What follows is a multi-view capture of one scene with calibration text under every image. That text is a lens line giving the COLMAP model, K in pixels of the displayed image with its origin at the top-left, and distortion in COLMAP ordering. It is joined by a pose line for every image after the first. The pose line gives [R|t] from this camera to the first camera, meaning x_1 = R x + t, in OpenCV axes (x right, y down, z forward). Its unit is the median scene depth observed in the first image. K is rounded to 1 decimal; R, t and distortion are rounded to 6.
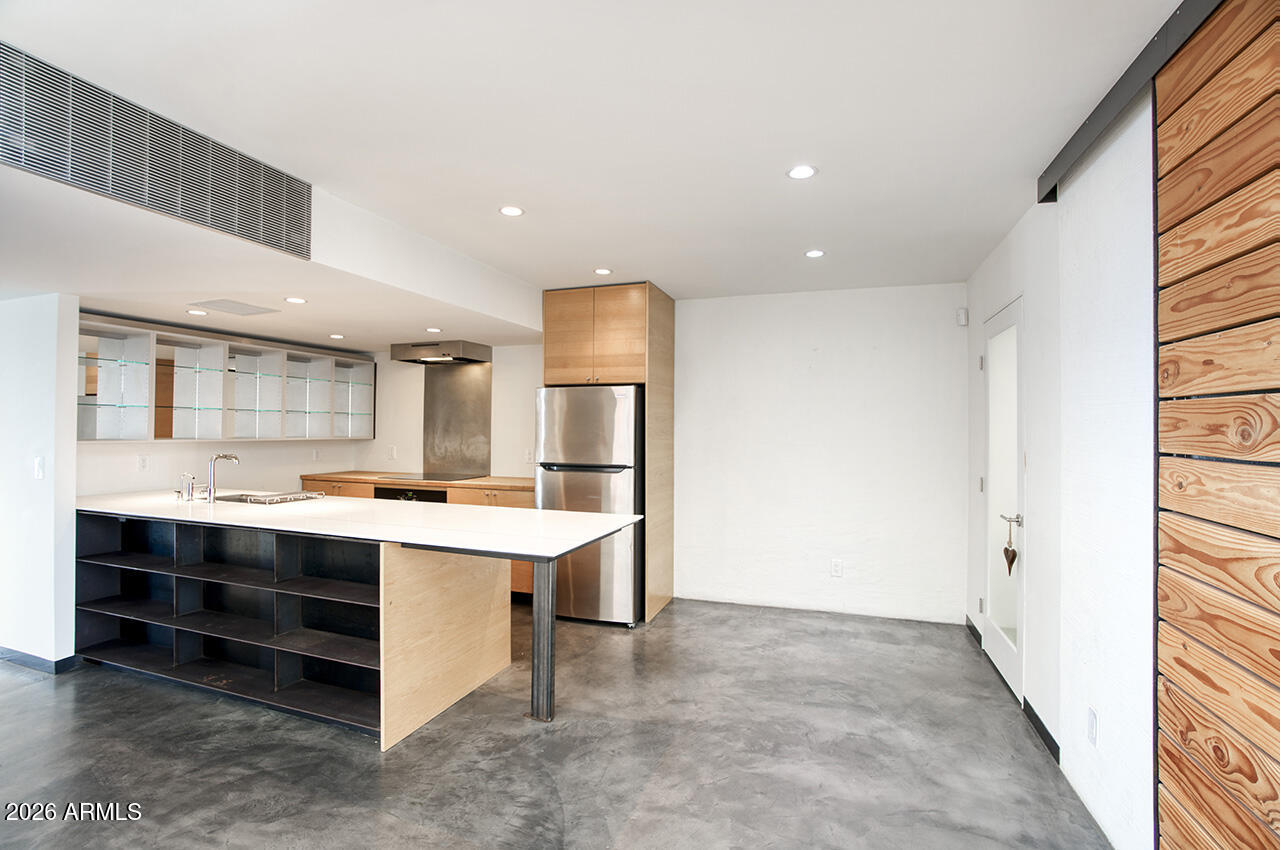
lens RADIAL K [[579.9, 0, 633.7], [0, 579.9, 426.4], [0, 0, 1]] dist [-0.066158, 0.021218]
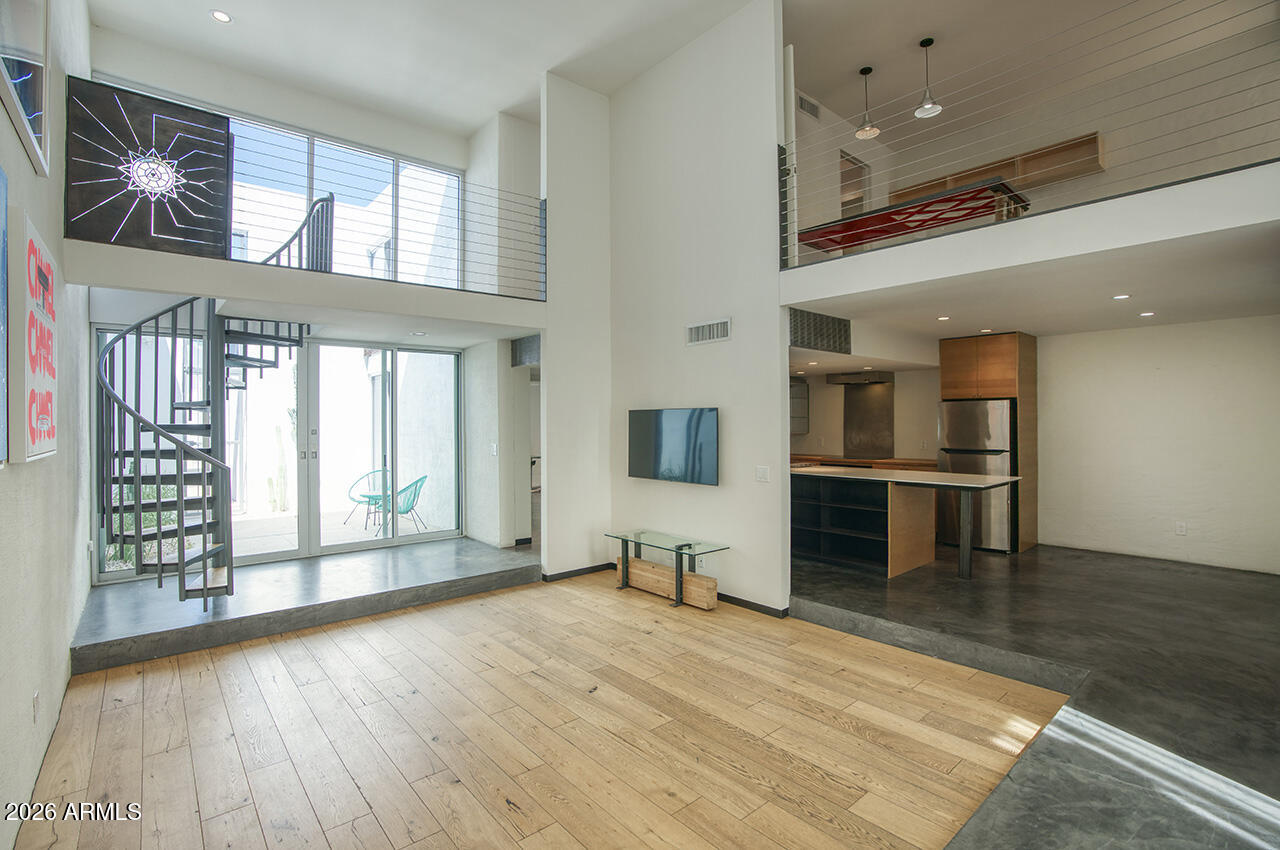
lens RADIAL K [[580.7, 0, 641.7], [0, 580.7, 421.6], [0, 0, 1]] dist [-0.054037, 0.021267]
pose [[0.871386, -0.011194, -0.490470, -0.101226], [0.014752, 0.999885, 0.003388, -0.029034], [0.490376, -0.010188, 0.871452, -0.775331]]
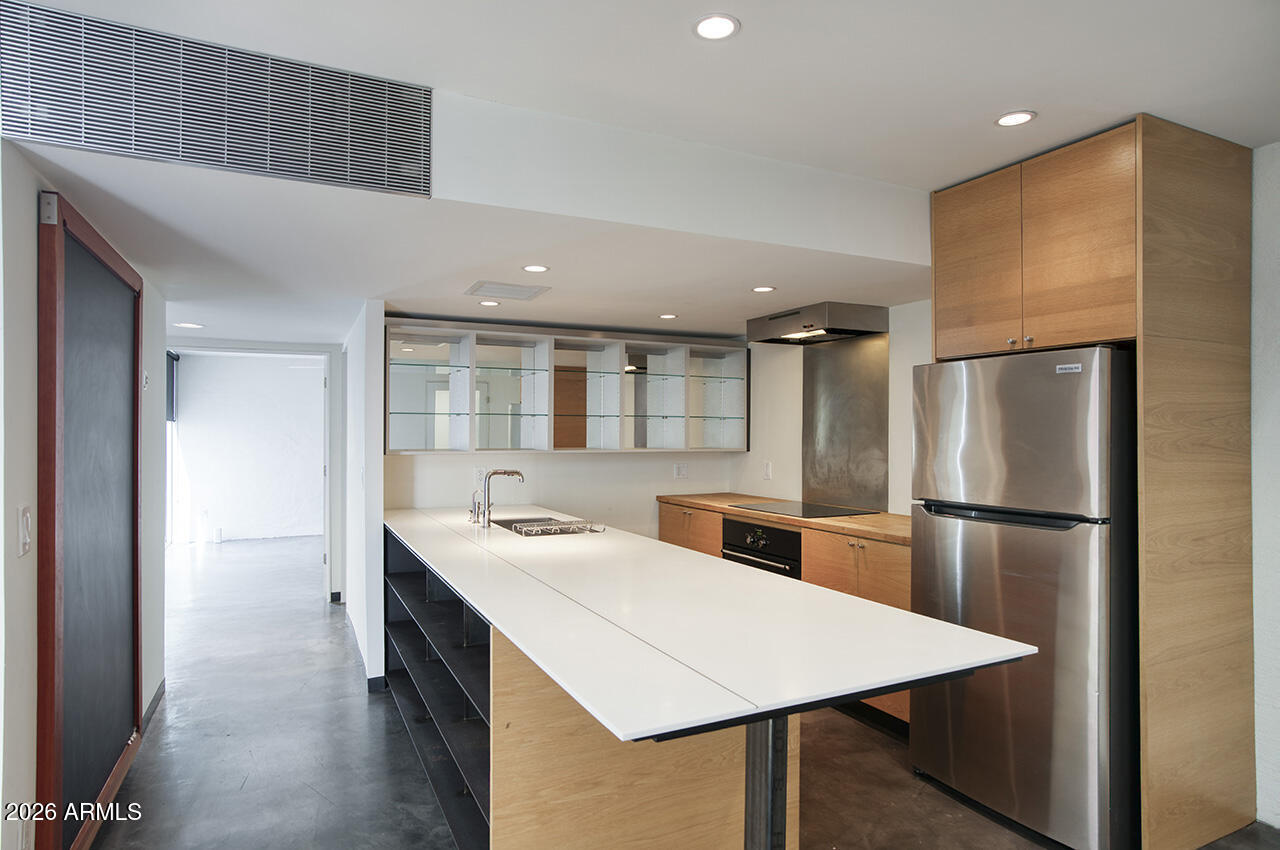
lens RADIAL K [[715.3, 0, 640.0], [0, 715.3, 425.0], [0, 0, 1]] dist [-0.008221, -0.000198]
pose [[0.718732, -0.013397, -0.695158, 0.122014], [0.005171, 0.999890, -0.013924, -0.000247], [0.695268, 0.006414, 0.718722, 0.306795]]
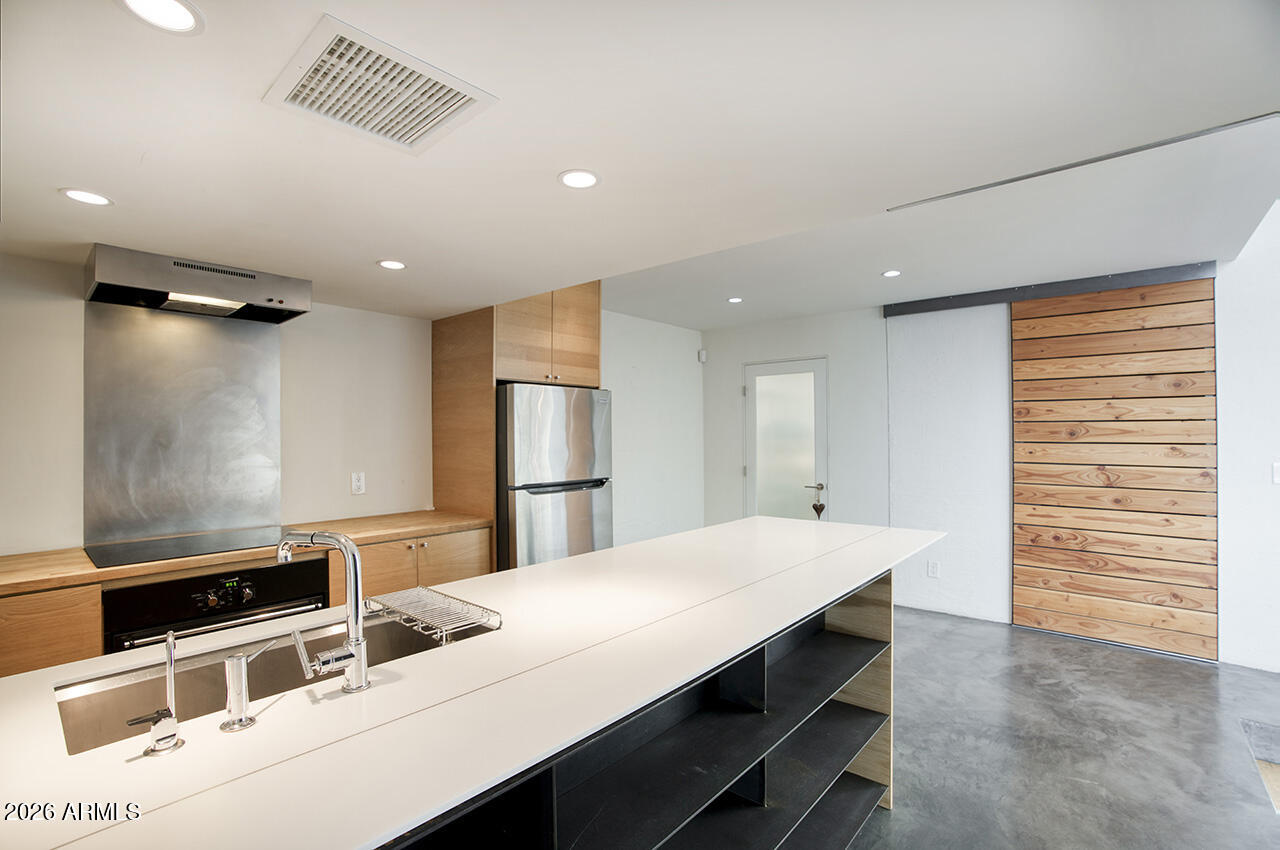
lens RADIAL K [[580.7, 0, 641.7], [0, 580.7, 421.6], [0, 0, 1]] dist [-0.054037, 0.021267]
pose [[0.360710, 0.014716, 0.932562, -0.777542], [0.005494, 0.999825, -0.017902, -0.003423], [-0.932662, 0.011581, 0.360566, 0.574482]]
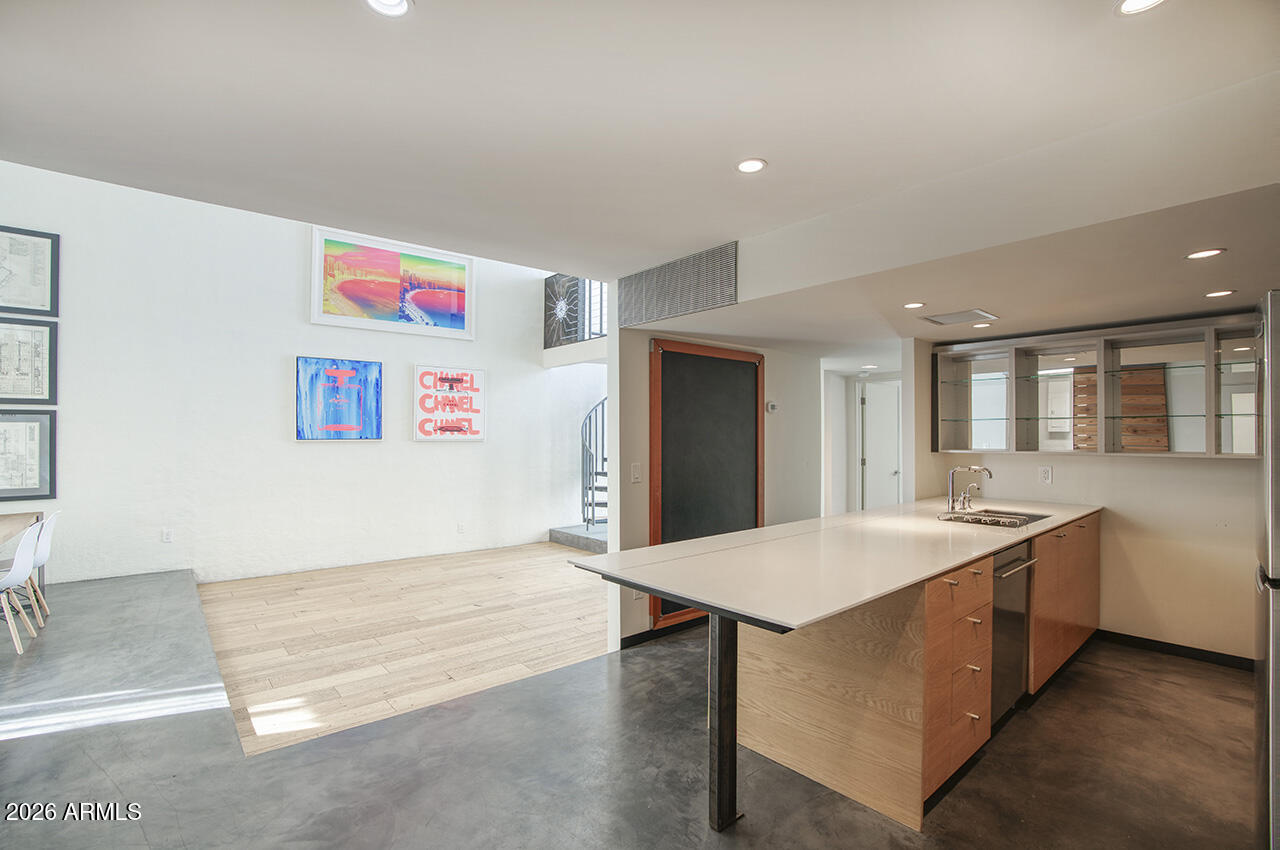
lens RADIAL K [[601.6, 0, 640.0], [0, 601.6, 425.0], [0, 0, 1]] dist [-0.074657, 0.028841]
pose [[-0.497943, -0.023899, -0.866880, 0.360406], [-0.000870, 0.999633, -0.027059, 0.005055], [0.867209, -0.012719, -0.497781, 0.812022]]
